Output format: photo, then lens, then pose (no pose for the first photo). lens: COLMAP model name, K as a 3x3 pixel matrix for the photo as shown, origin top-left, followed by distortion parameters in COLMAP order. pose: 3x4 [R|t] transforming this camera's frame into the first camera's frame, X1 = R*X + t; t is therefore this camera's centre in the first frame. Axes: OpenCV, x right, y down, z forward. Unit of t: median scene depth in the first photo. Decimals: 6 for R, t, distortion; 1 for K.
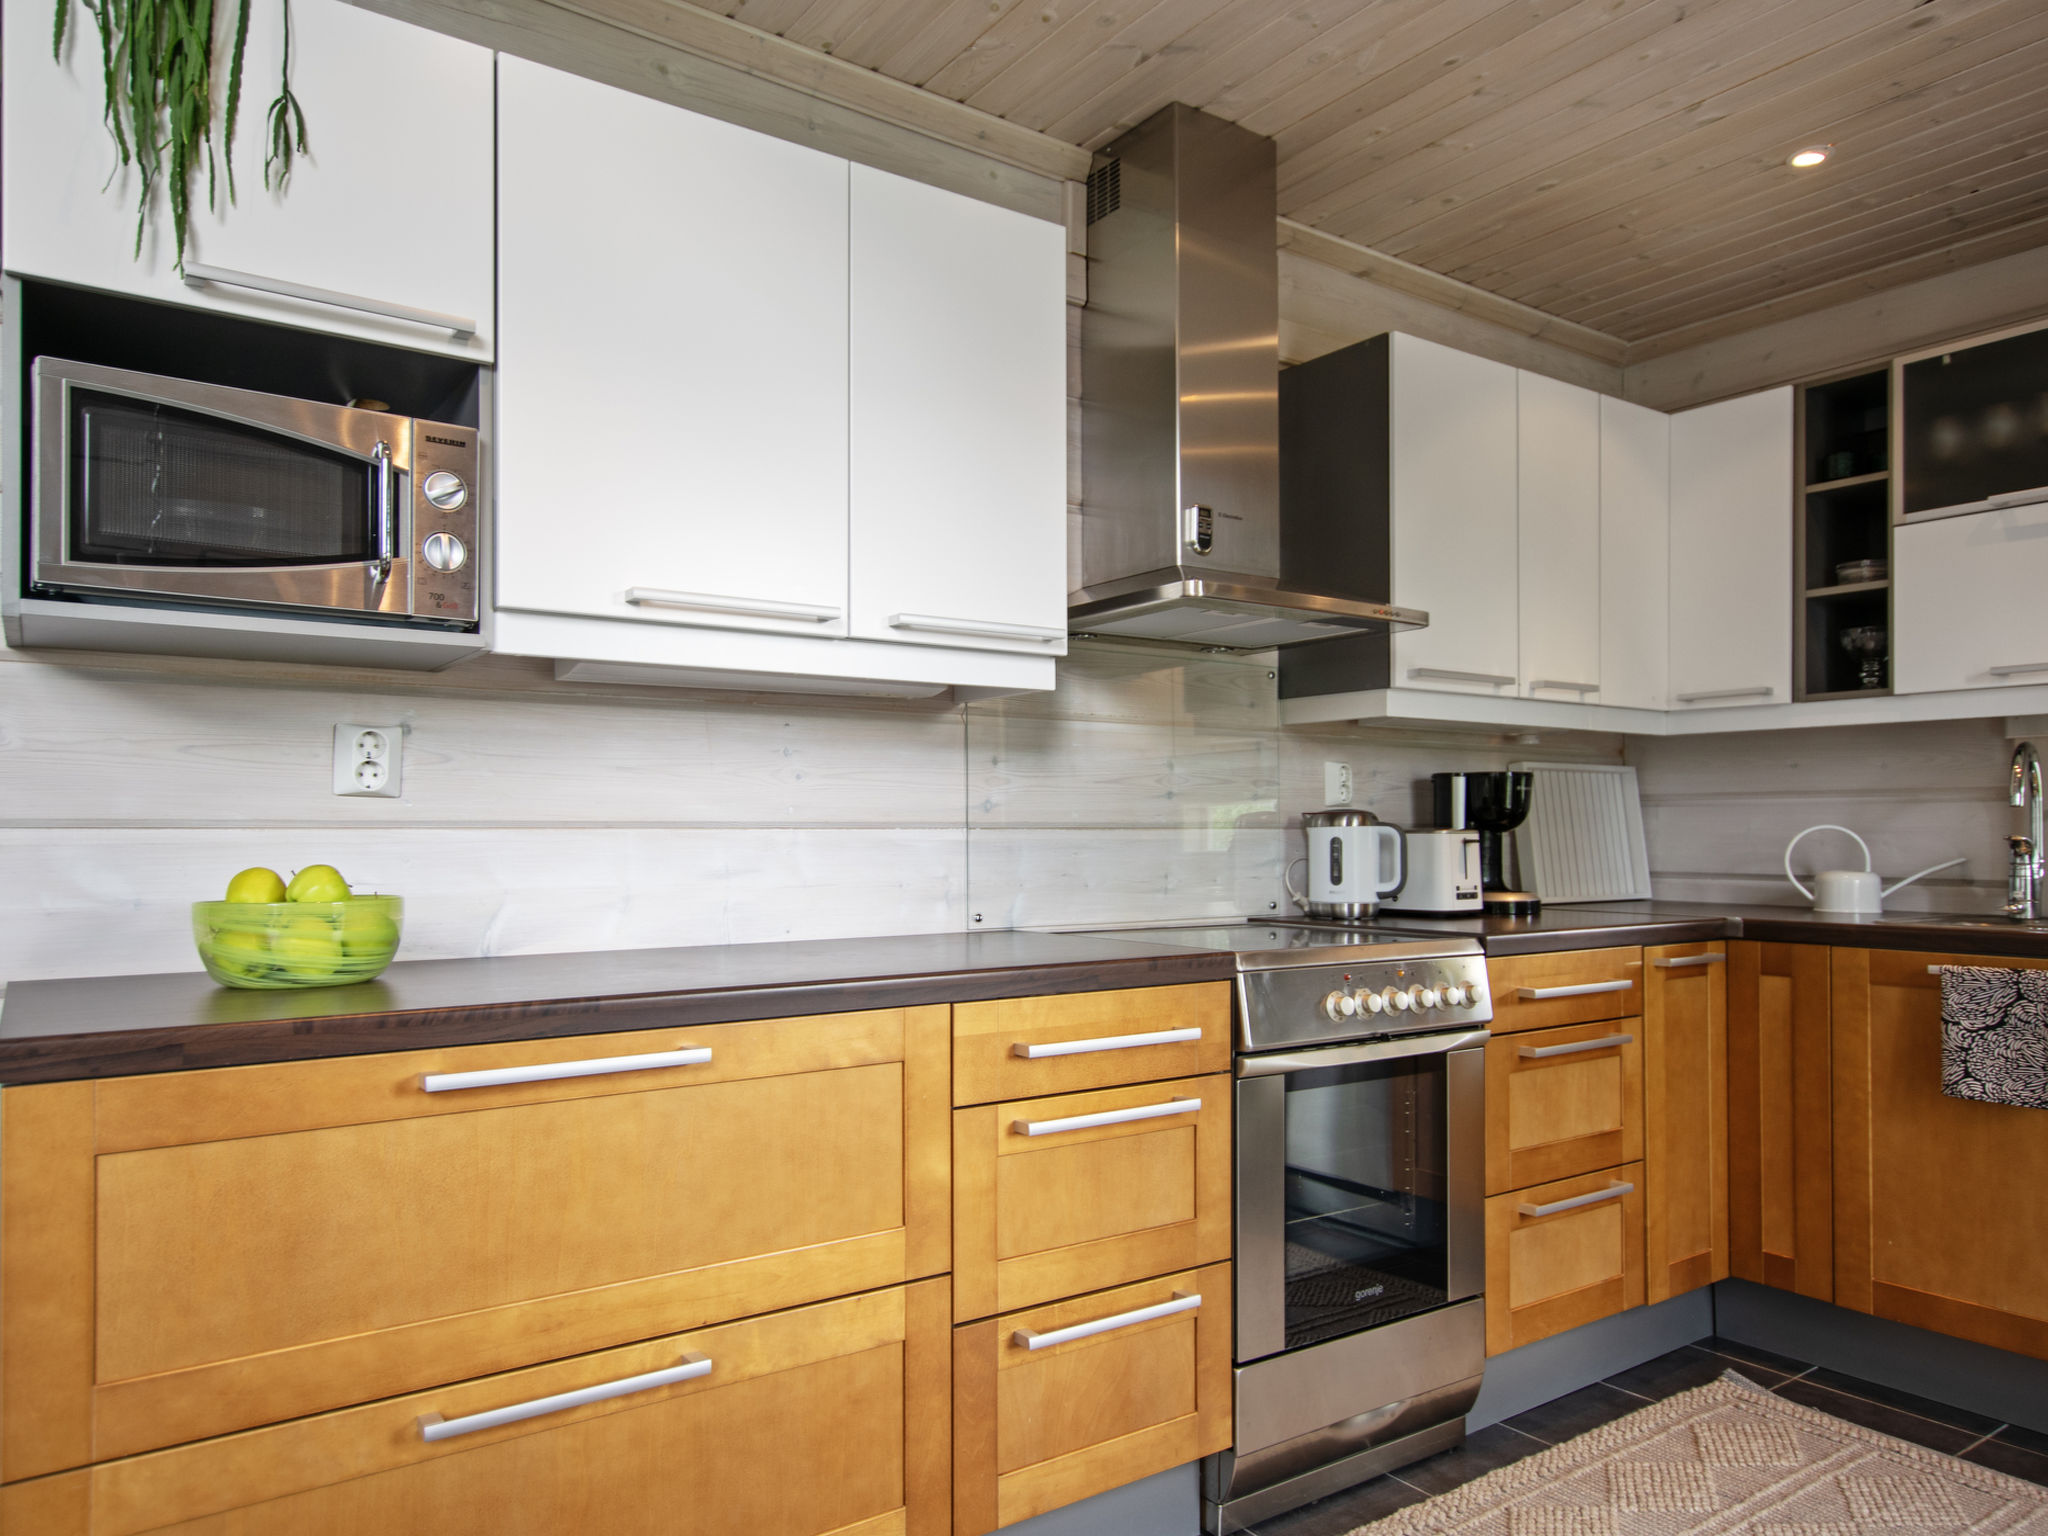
lens RADIAL K [[1391.8, 0, 1032.1], [0, 1391.8, 818.3], [0, 0, 1]] dist [0.004713, 0.002230]
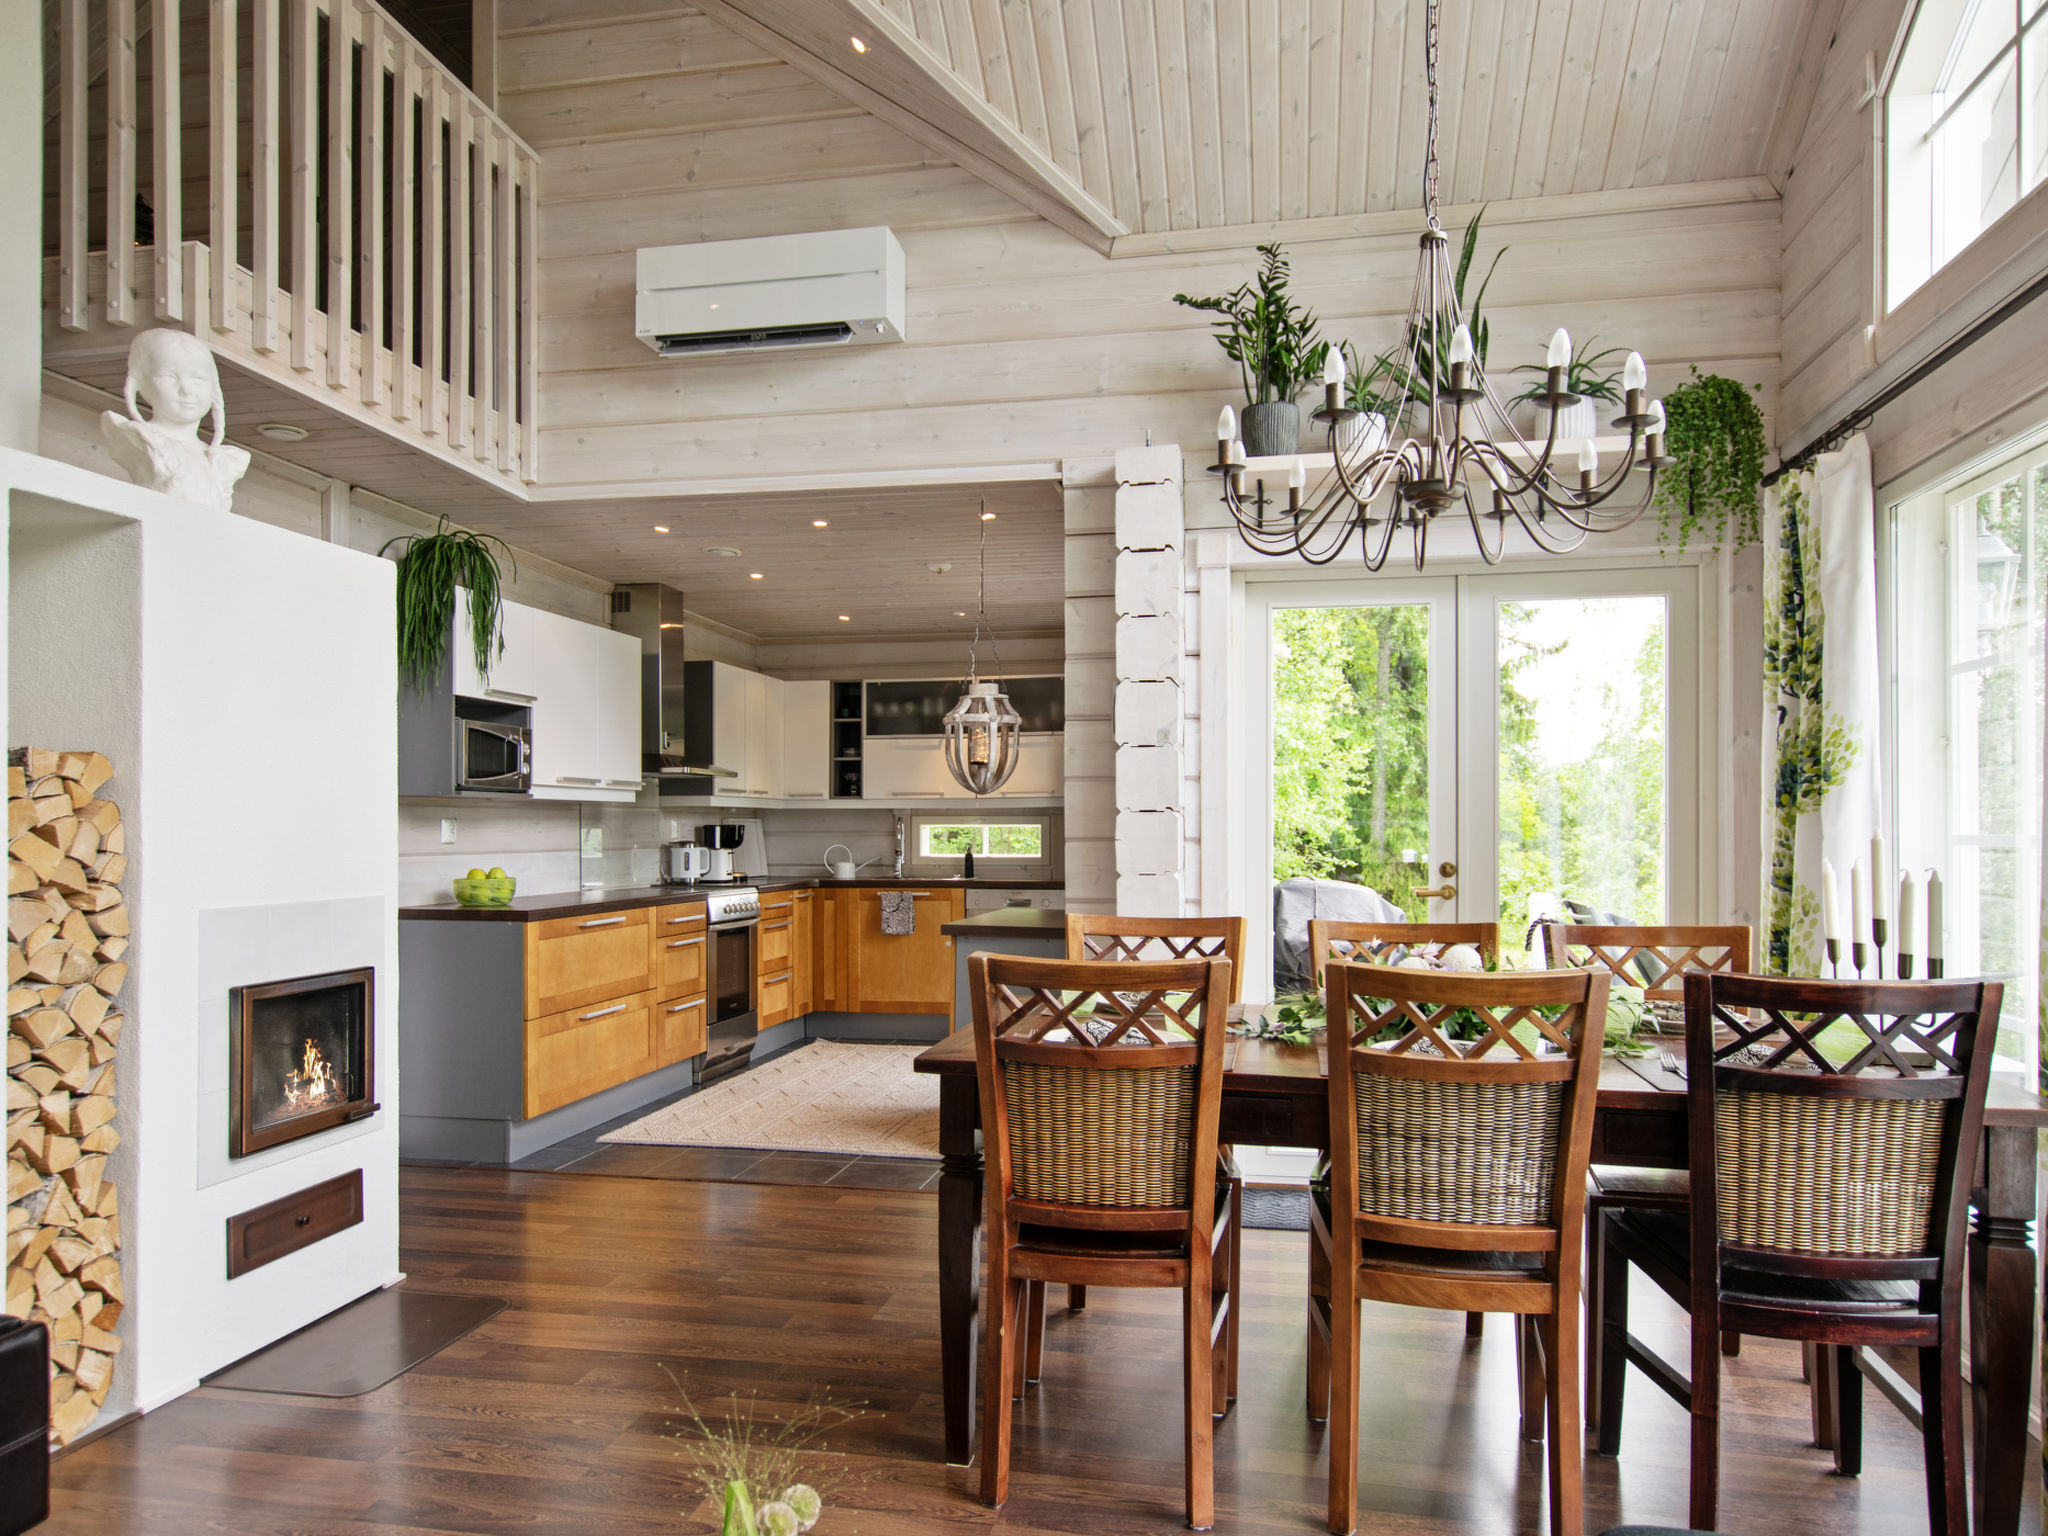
lens RADIAL K [[1391.8, 0, 1022.7], [0, 1391.8, 779.3], [0, 0, 1]] dist [0.004713, 0.002230]
pose [[0.727082, 0.022642, 0.686178, -1.097342], [-0.004230, 0.999585, -0.028502, -0.050031], [-0.686538, 0.017821, 0.726876, -1.289350]]
